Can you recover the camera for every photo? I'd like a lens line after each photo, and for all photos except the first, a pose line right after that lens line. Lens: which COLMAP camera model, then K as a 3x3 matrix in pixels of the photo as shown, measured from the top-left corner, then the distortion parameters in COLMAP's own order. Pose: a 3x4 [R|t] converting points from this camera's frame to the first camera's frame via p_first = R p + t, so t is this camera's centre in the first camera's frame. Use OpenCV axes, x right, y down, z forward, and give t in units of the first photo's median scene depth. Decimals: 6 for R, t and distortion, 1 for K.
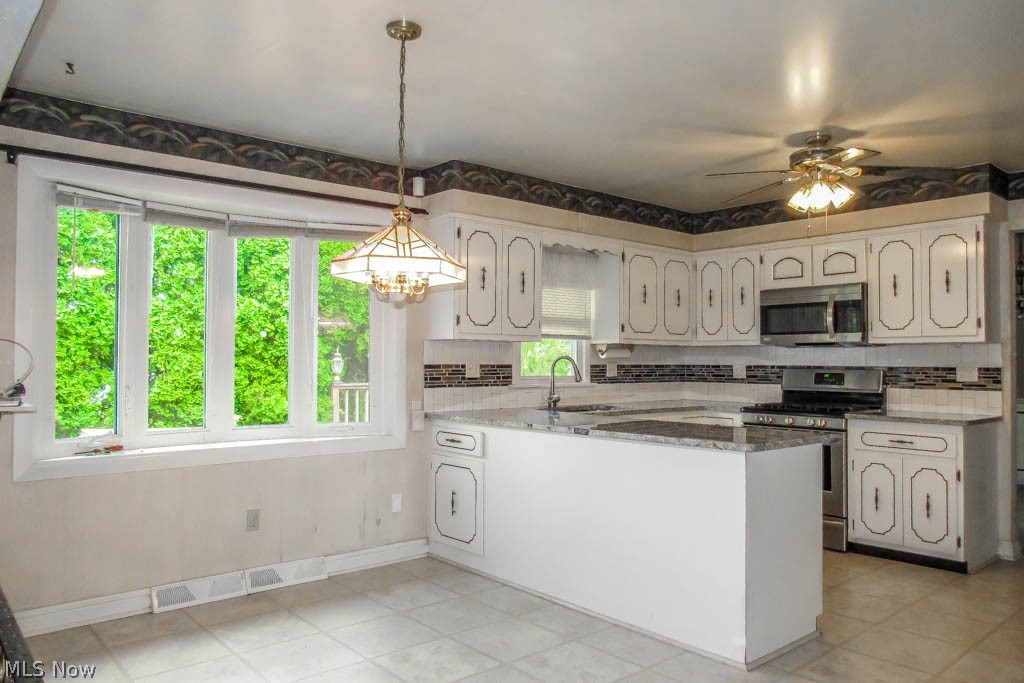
lens RADIAL K [[752.6, 0, 519.1], [0, 752.6, 343.1], [0, 0, 1]] dist [-0.021139, 0.004953]
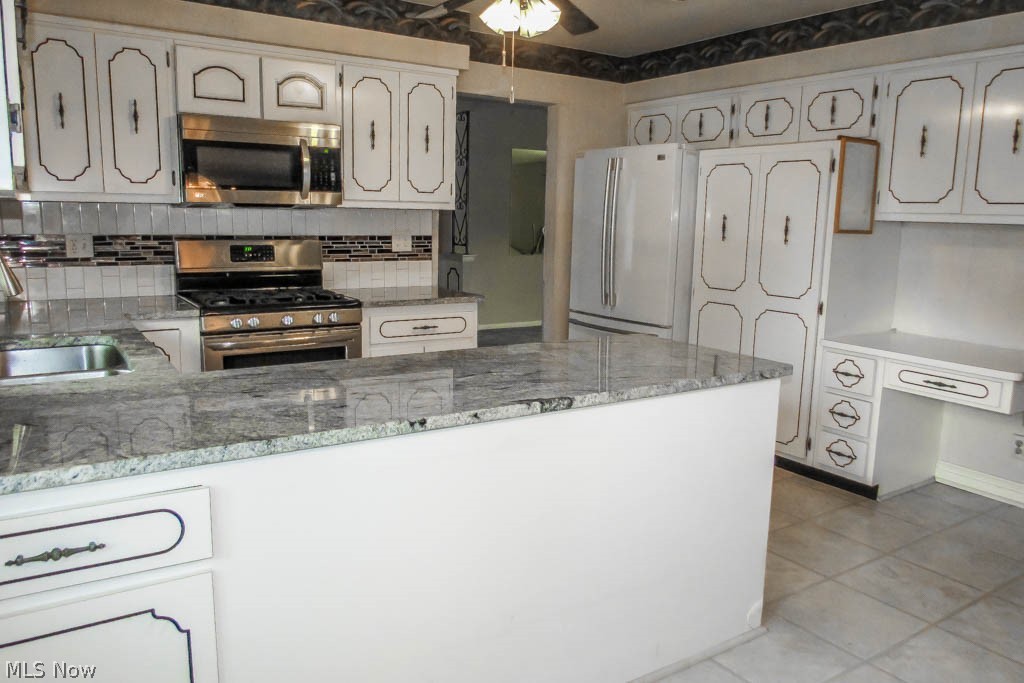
lens RADIAL K [[752.6, 0, 517.2], [0, 752.6, 347.1], [0, 0, 1]] dist [-0.021139, 0.004953]
pose [[0.120245, -0.178721, 0.976524, -0.291420], [-0.047135, 0.981524, 0.185440, -0.010374], [-0.991625, -0.068327, 0.109599, 0.712895]]
